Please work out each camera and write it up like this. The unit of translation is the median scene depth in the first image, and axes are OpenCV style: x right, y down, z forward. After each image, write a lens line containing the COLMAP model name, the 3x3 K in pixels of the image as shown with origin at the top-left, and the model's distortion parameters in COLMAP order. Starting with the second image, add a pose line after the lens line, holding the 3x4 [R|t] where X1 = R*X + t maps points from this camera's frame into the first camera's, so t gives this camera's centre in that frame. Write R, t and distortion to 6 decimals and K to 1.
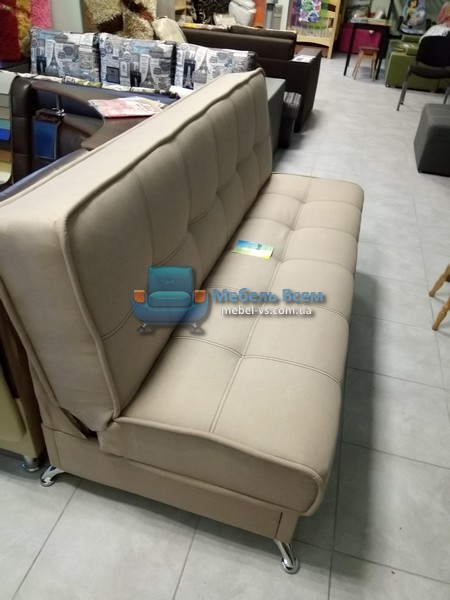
lens RADIAL K [[466.2, 0, 225.0], [0, 466.2, 300.0], [0, 0, 1]] dist [0.073811, -0.081794]
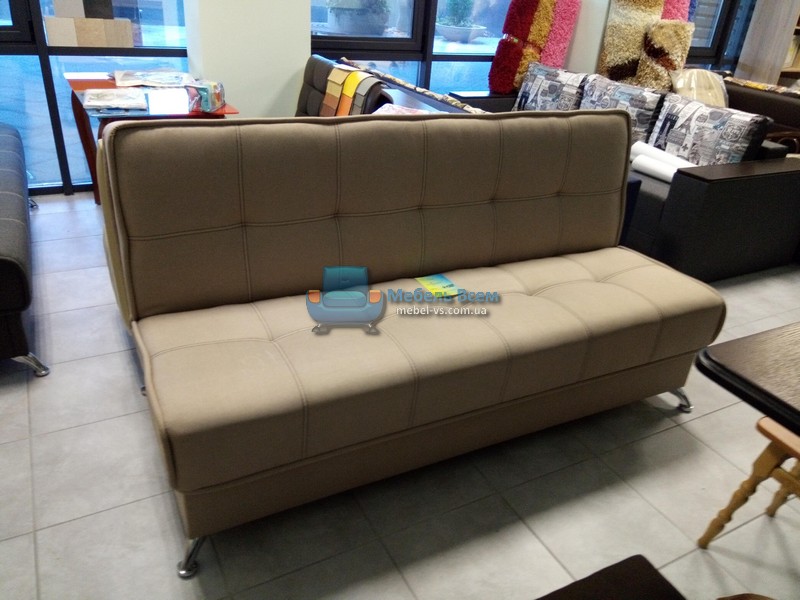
lens RADIAL K [[621.5, 0, 389.4], [0, 621.5, 292.4], [0, 0, 1]] dist [0.073811, -0.081794]
pose [[0.694052, 0.324636, -0.642575, 0.336728], [-0.446659, 0.894178, -0.030692, -0.014223], [0.564613, 0.308313, 0.765608, 0.046826]]
